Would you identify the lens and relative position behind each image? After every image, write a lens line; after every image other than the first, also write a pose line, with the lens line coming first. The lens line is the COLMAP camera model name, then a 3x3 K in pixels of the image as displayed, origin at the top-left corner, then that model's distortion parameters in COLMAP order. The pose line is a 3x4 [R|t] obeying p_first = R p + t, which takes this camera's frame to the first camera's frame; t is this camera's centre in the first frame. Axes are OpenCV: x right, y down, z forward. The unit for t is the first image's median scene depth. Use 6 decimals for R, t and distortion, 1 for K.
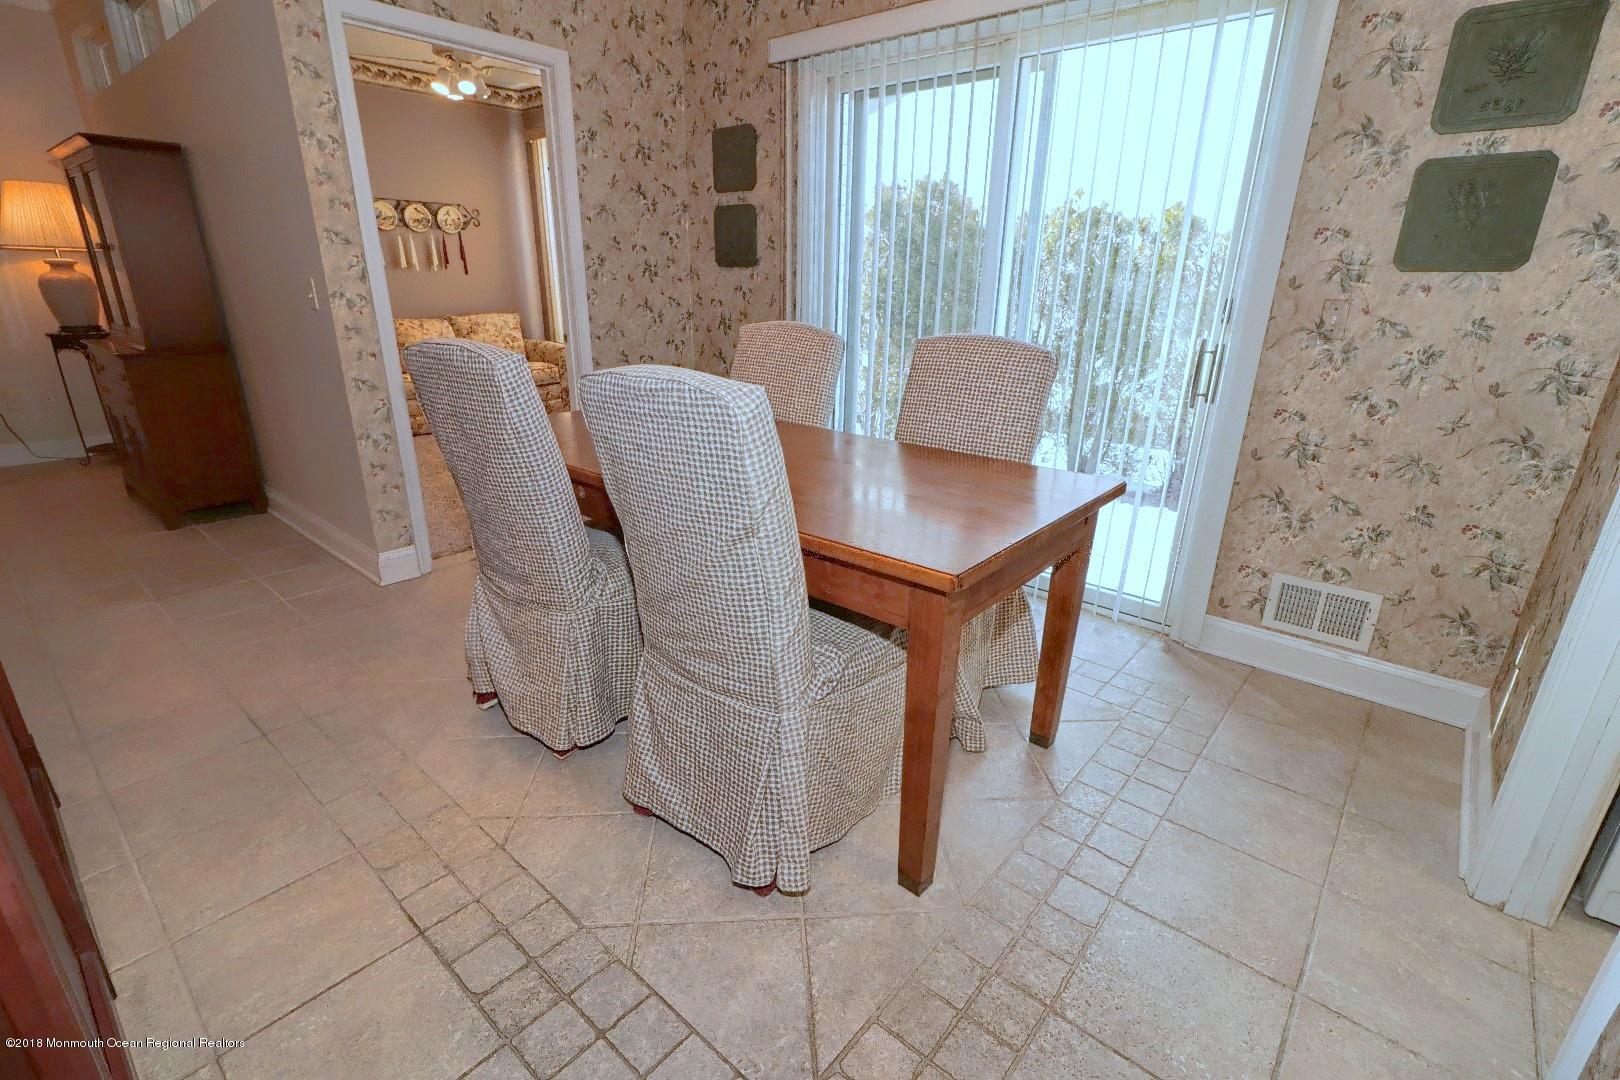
lens RADIAL K [[747.0, 0, 809.8], [0, 747.0, 543.3], [0, 0, 1]] dist [0.002068, 0.000097]
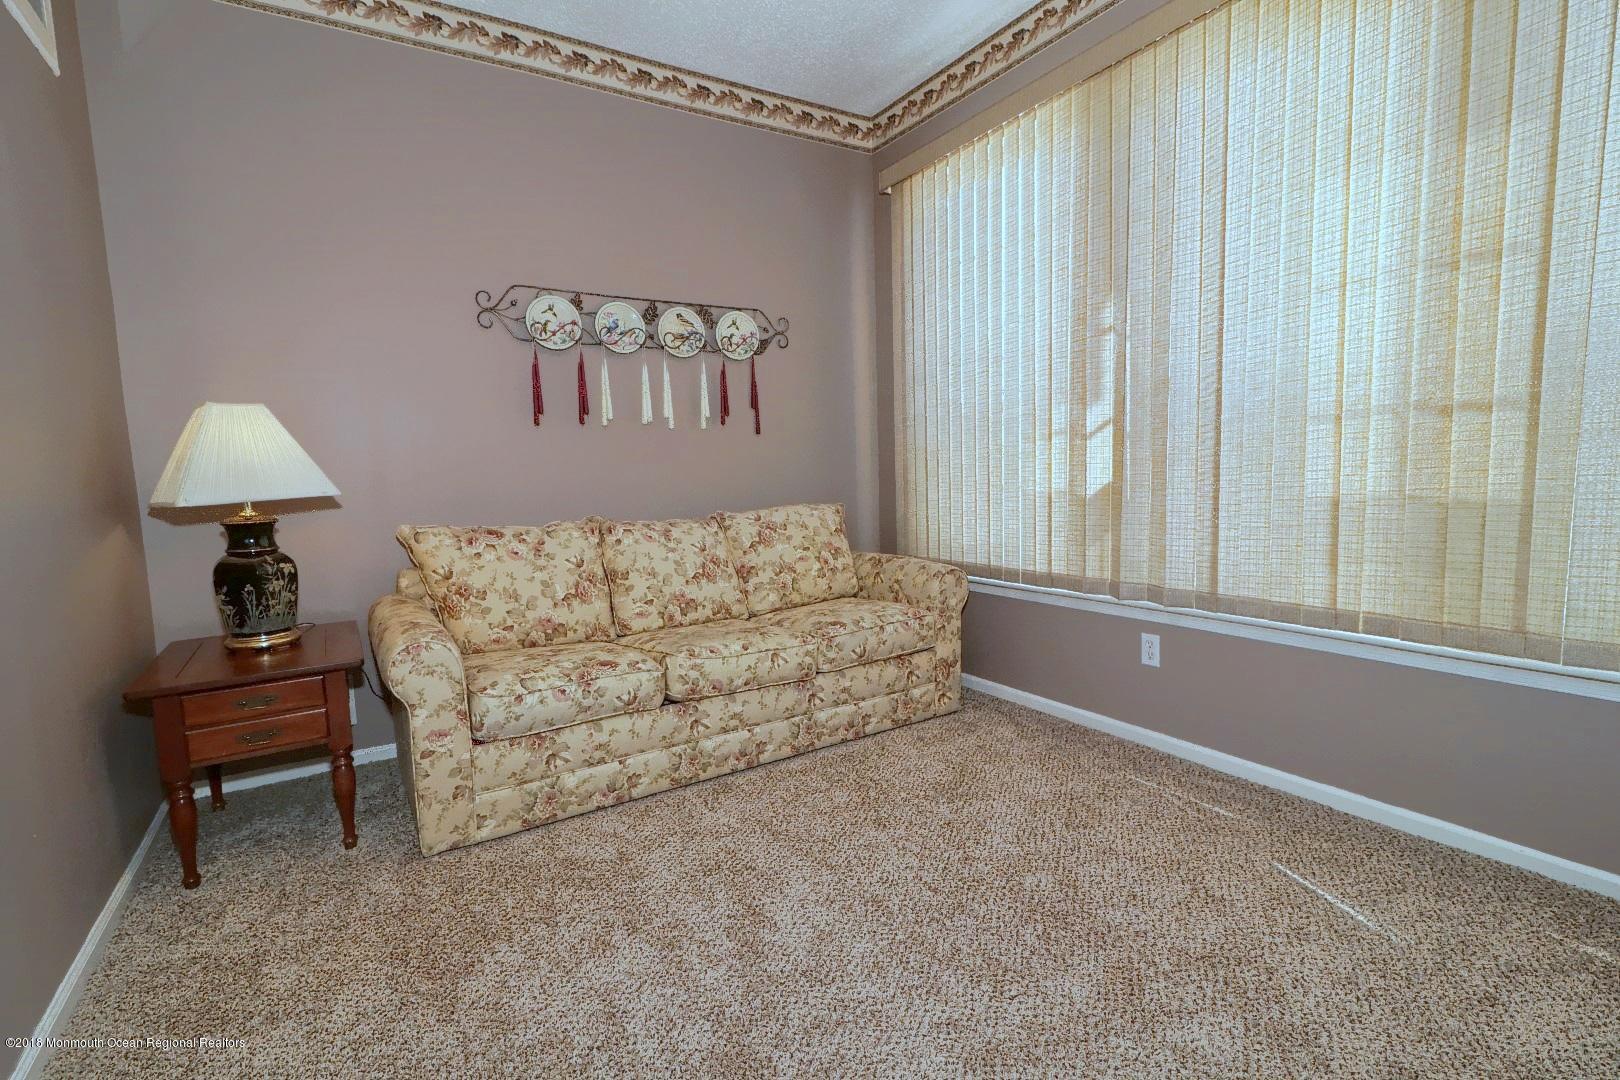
lens RADIAL K [[742.8, 0, 817.2], [0, 742.8, 545.6], [0, 0, 1]] dist [-0.000483, -0.001667]
pose [[0.956048, -0.015005, -0.292826, -0.272699], [-0.054555, 0.972148, -0.227929, -0.170912], [0.288090, 0.233886, 0.928602, 0.556845]]
